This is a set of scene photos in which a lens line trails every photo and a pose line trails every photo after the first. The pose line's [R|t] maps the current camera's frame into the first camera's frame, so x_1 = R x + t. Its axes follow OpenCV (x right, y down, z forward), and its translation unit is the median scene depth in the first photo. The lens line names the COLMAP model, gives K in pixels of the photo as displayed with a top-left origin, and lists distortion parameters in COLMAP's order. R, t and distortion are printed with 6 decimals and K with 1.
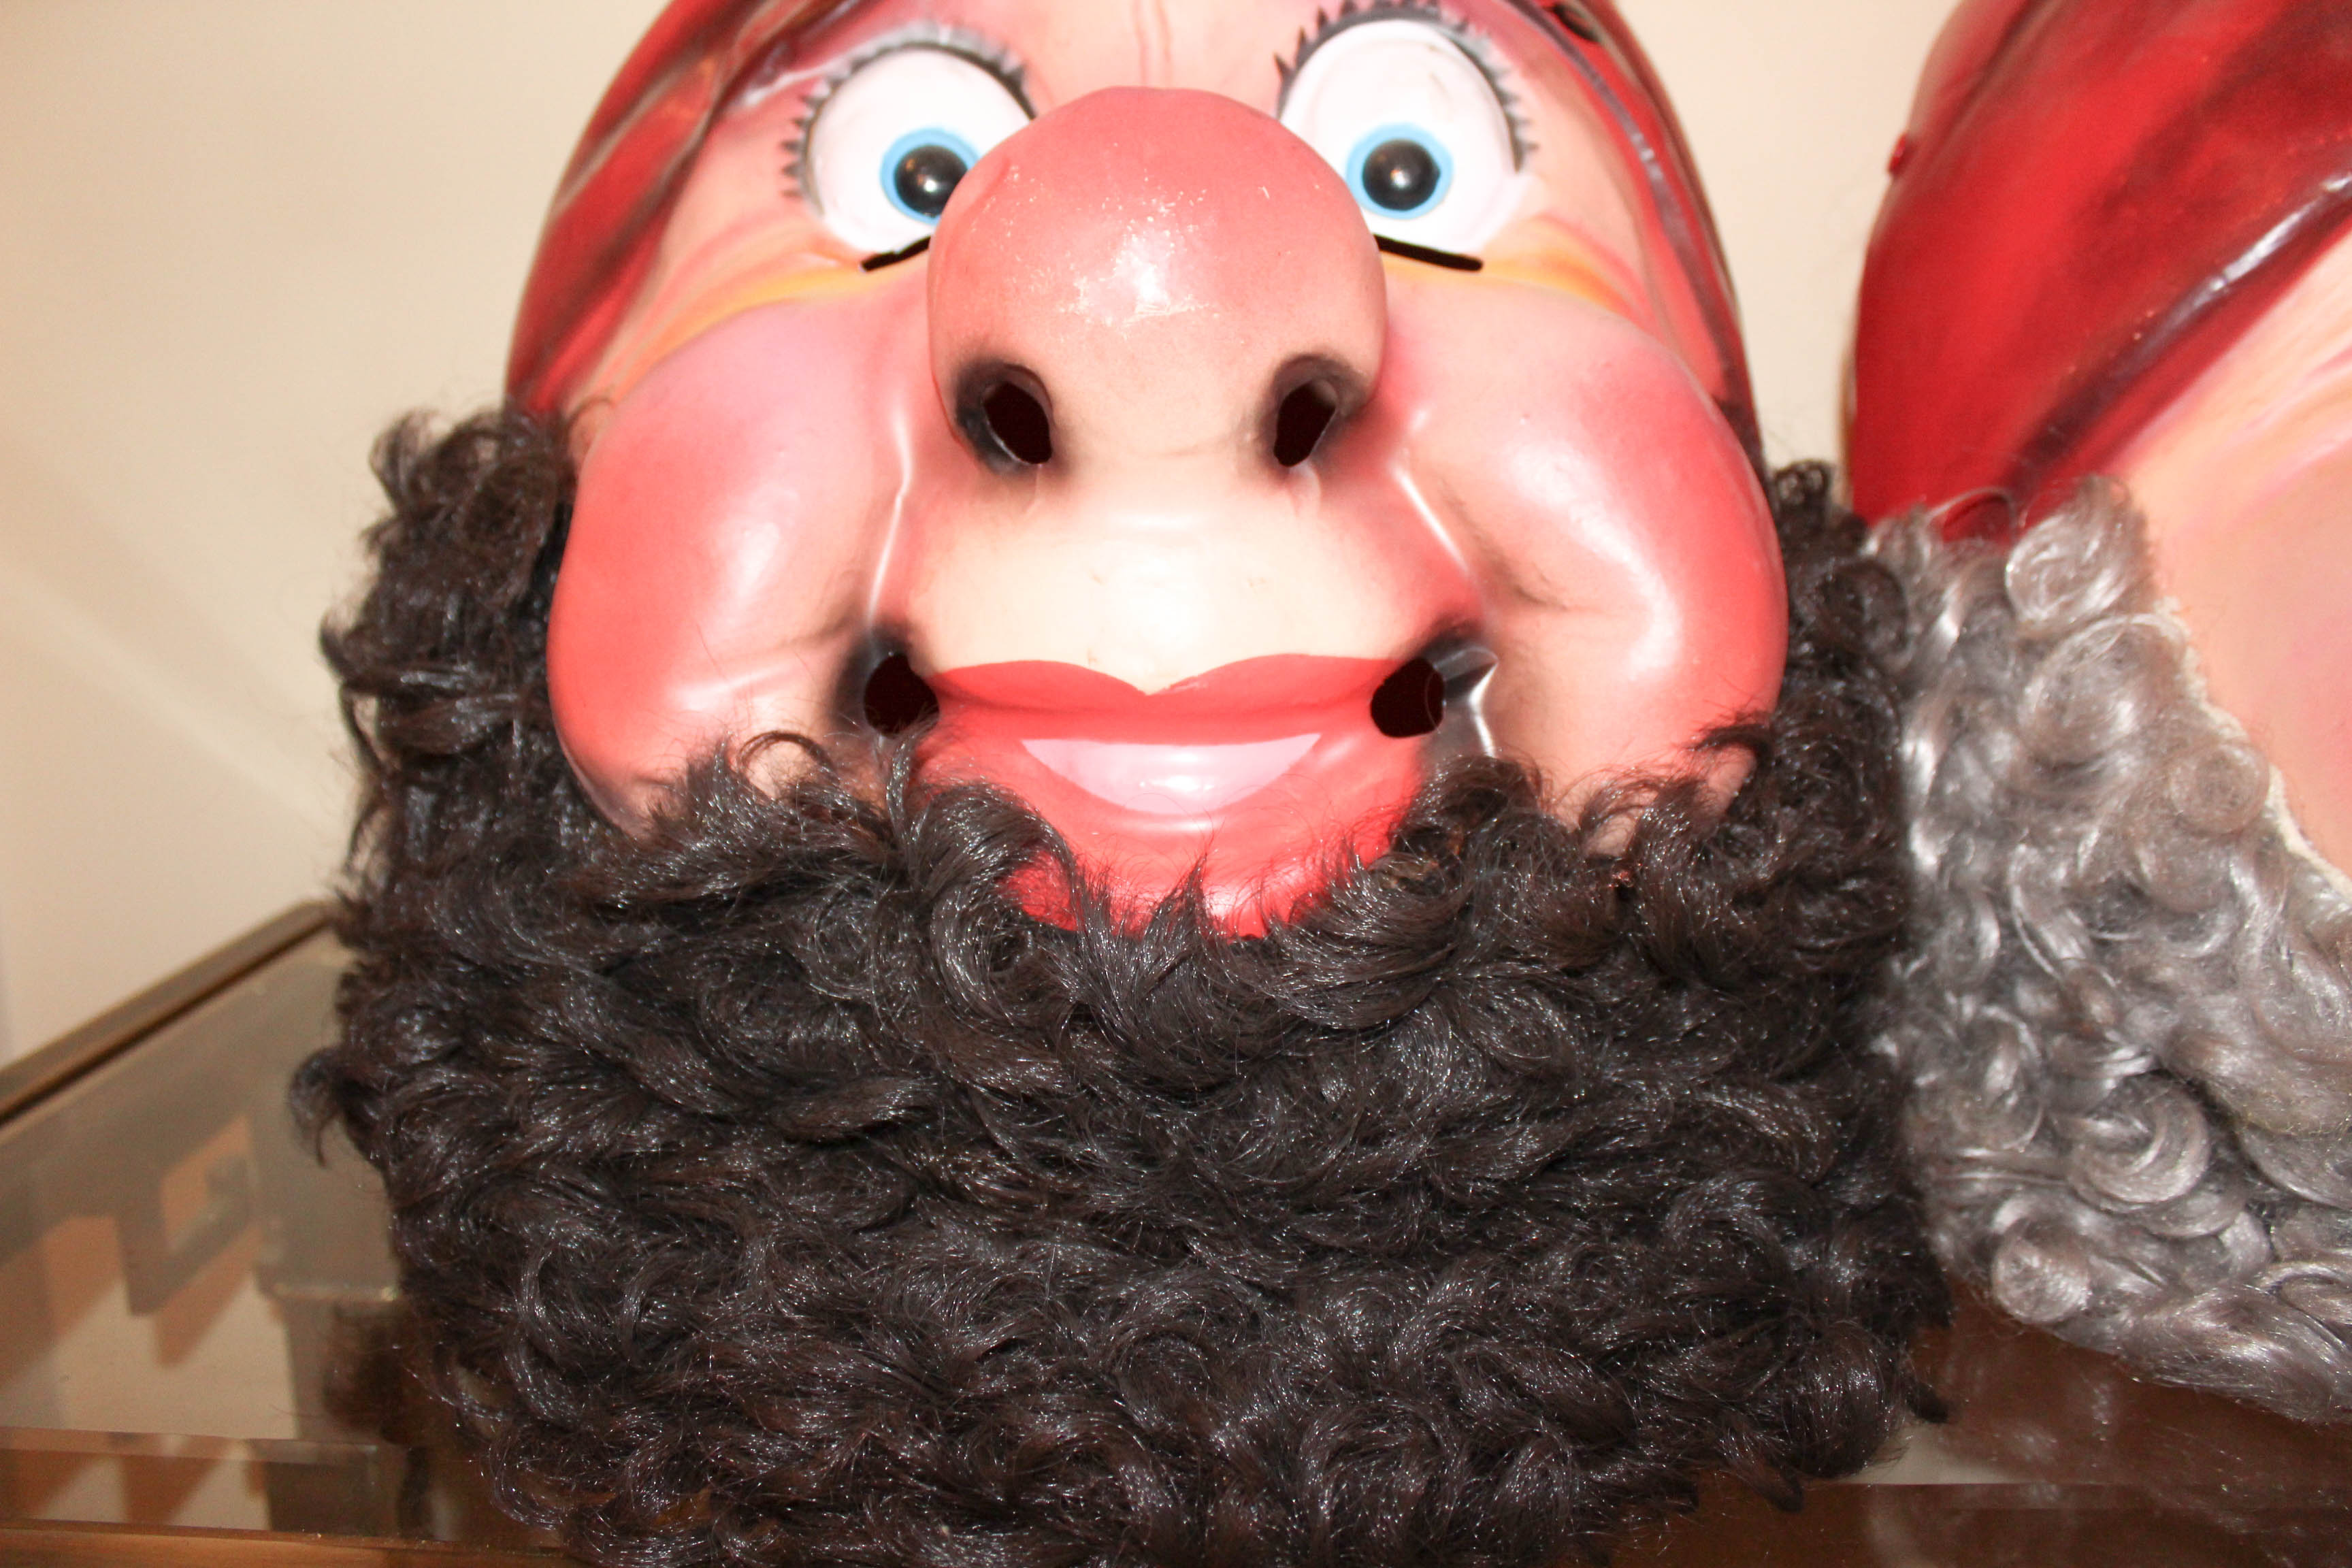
lens RADIAL K [[1756.7, 0, 1167.7], [0, 1756.7, 829.4], [0, 0, 1]] dist [-0.084873, -0.000054]
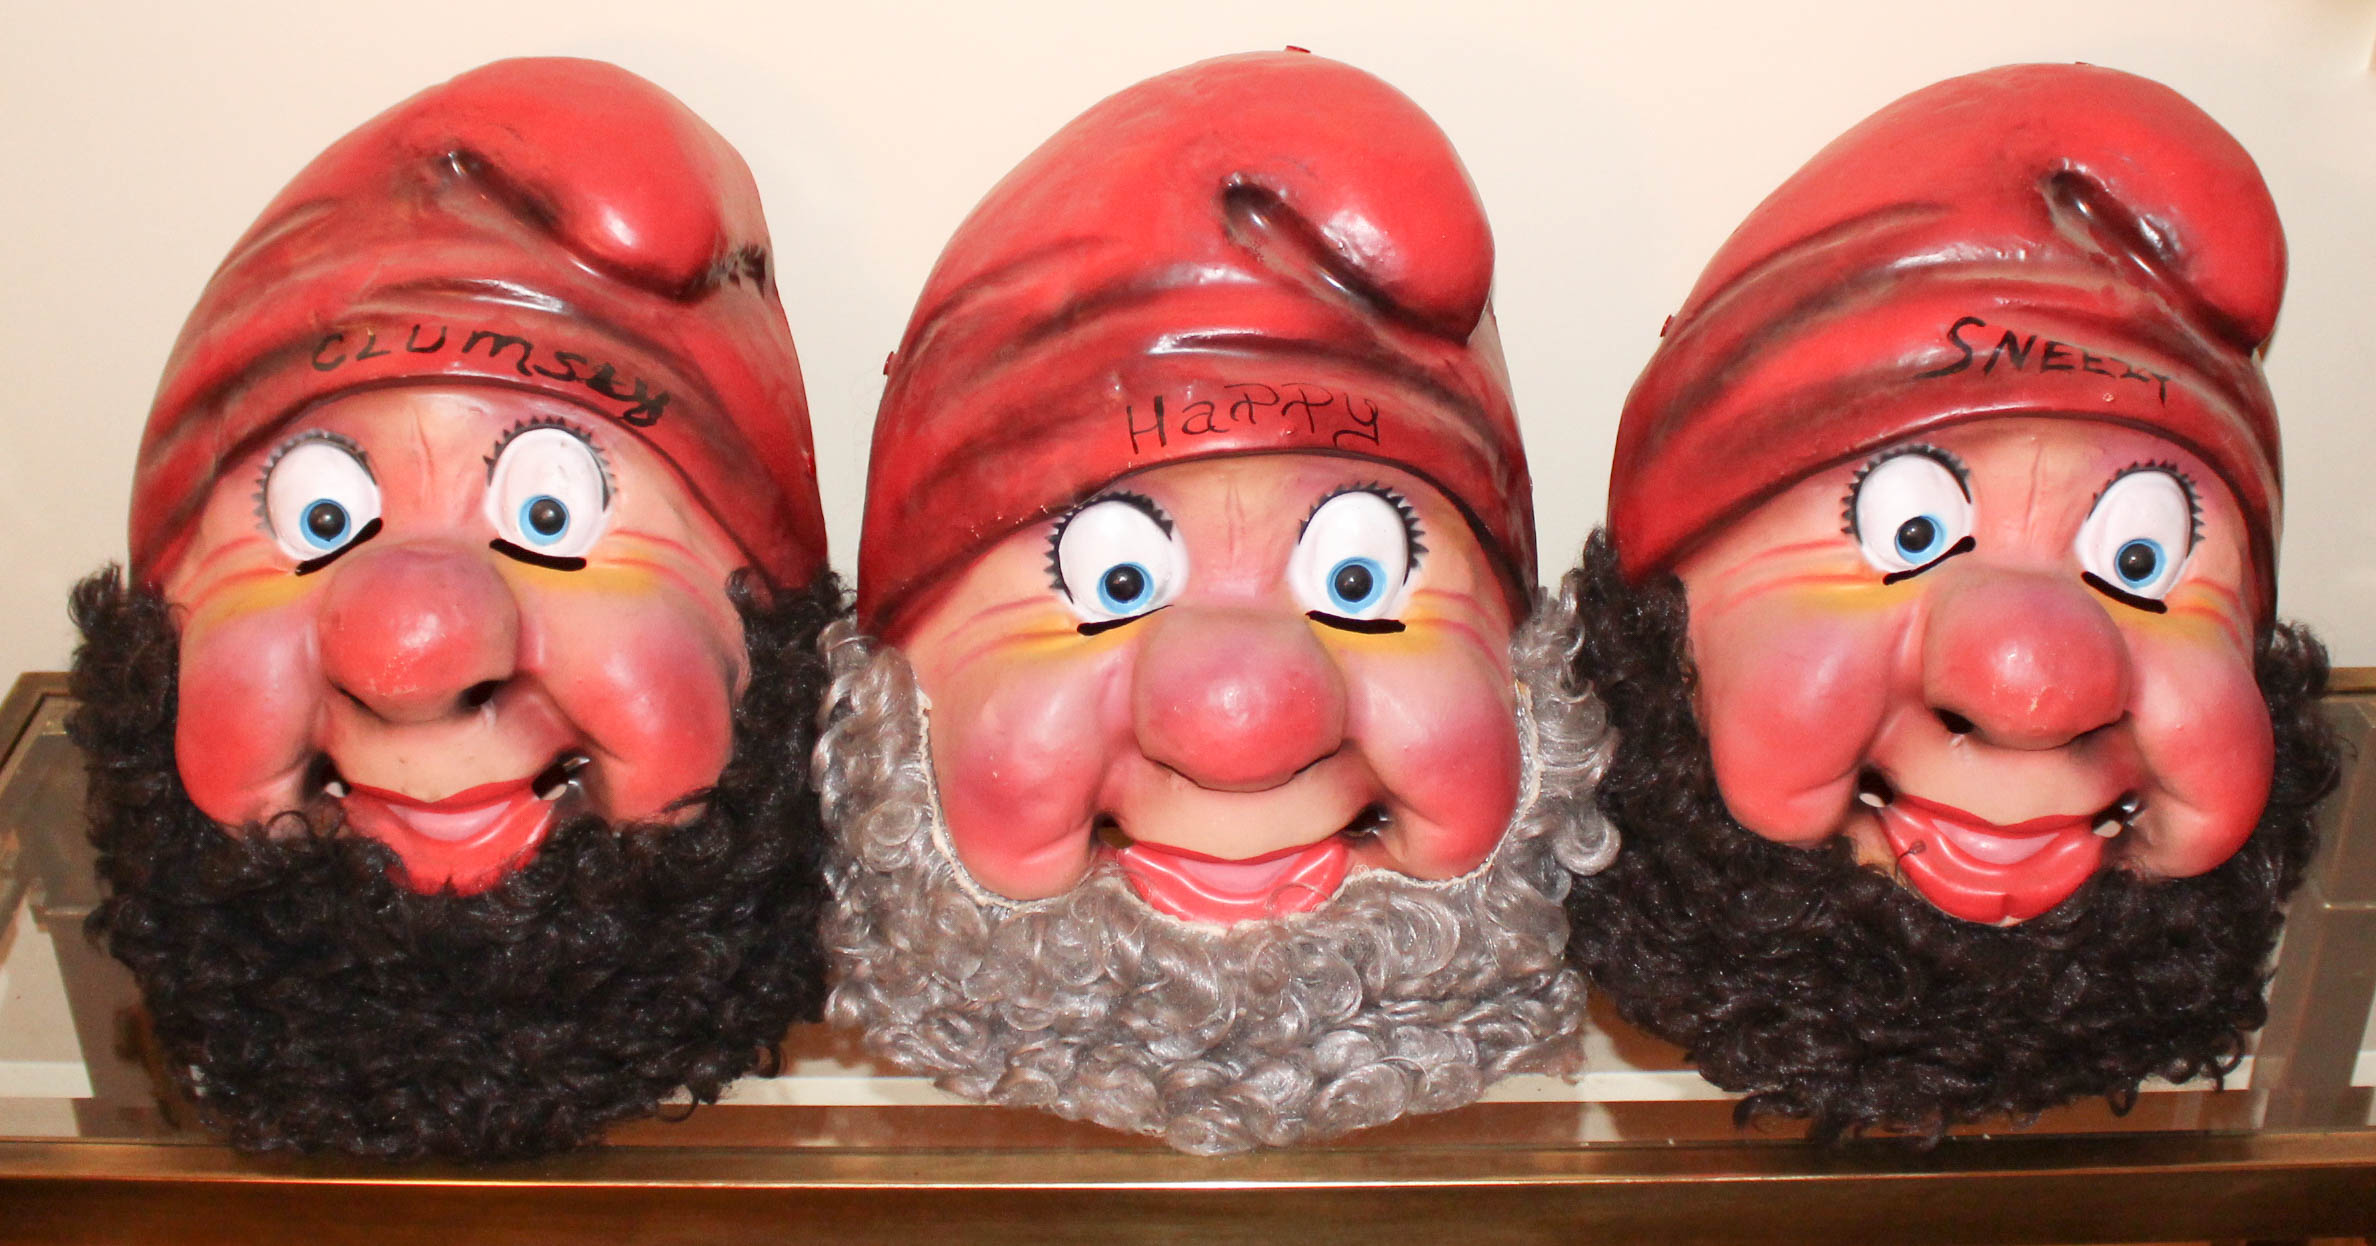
lens RADIAL K [[2643.4, 0, 1192.5], [0, 2643.4, 562.2], [0, 0, 1]] dist [-0.103716, 0.009187]
pose [[0.999578, -0.025471, 0.013983, 0.919800], [0.020089, 0.953486, 0.300766, -1.340090], [-0.020993, -0.300359, 0.953595, -2.172623]]
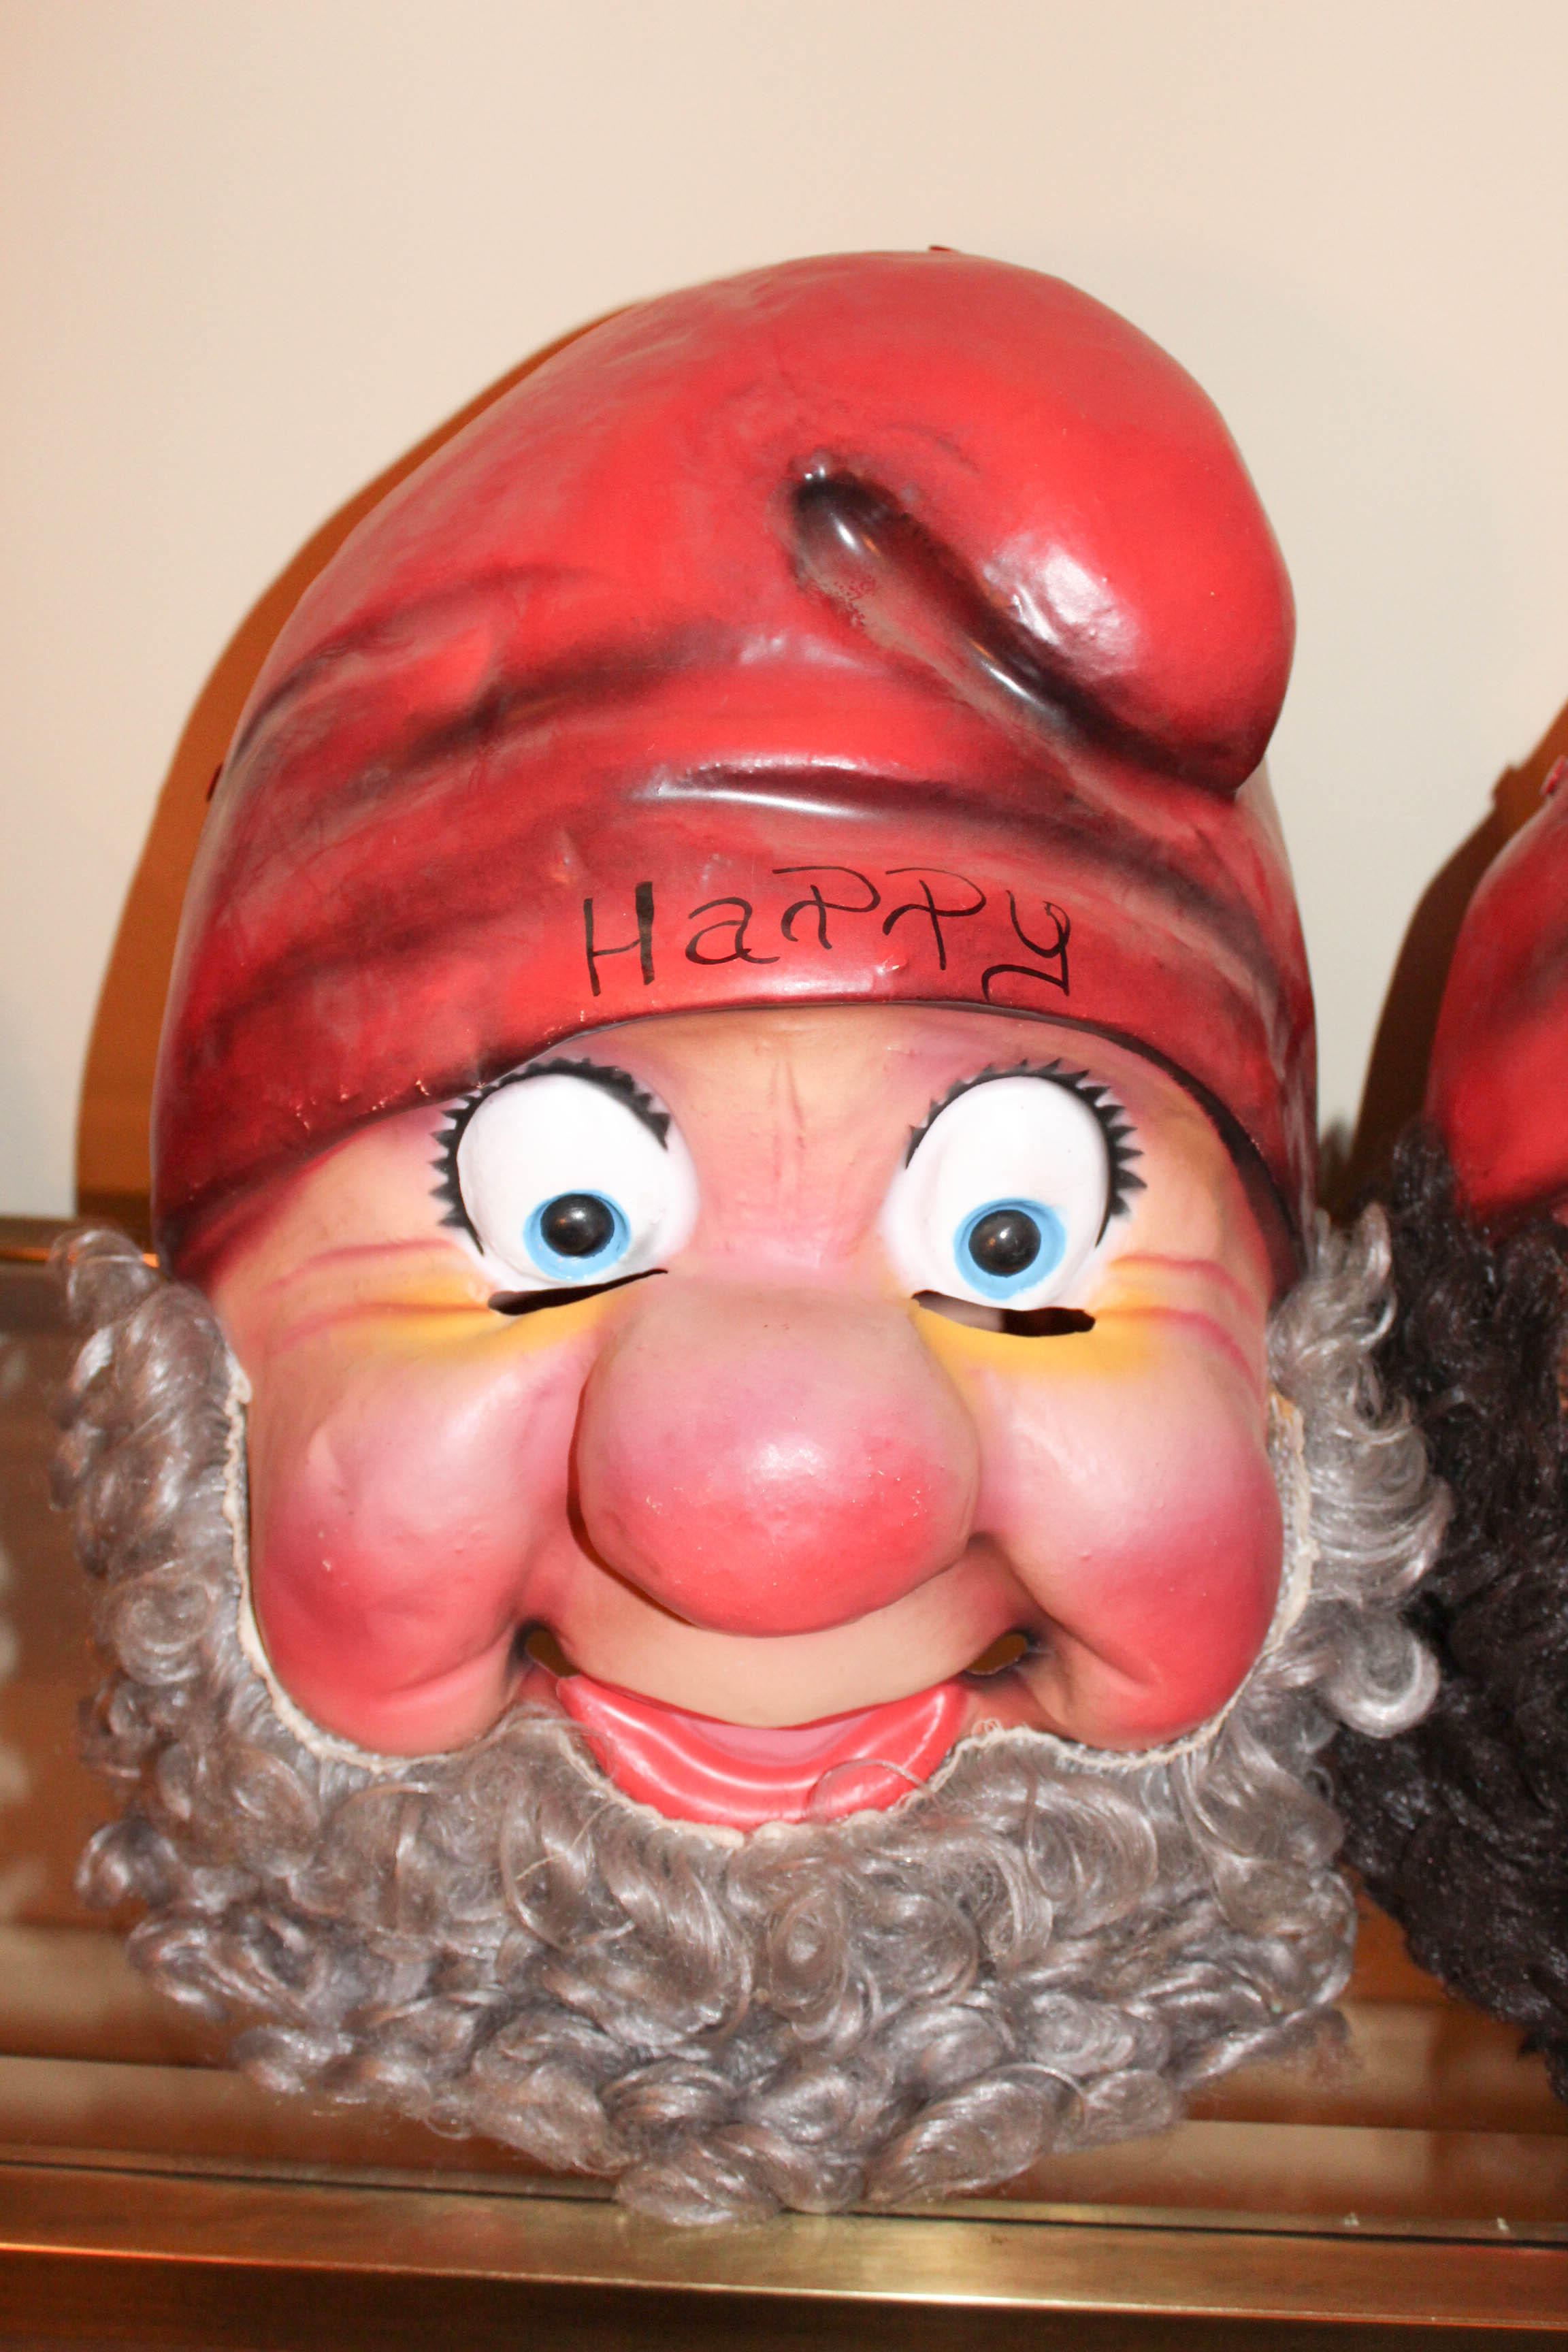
lens RADIAL K [[2392.7, 0, 784.0], [0, 2392.7, 1176.0], [0, 0, 1]] dist [-0.094346, 0.025945]
pose [[0.999809, 0.019253, -0.003315, 1.022349], [-0.016331, 0.916757, 0.399112, -0.998318], [0.010723, -0.398981, 0.916896, -0.500900]]
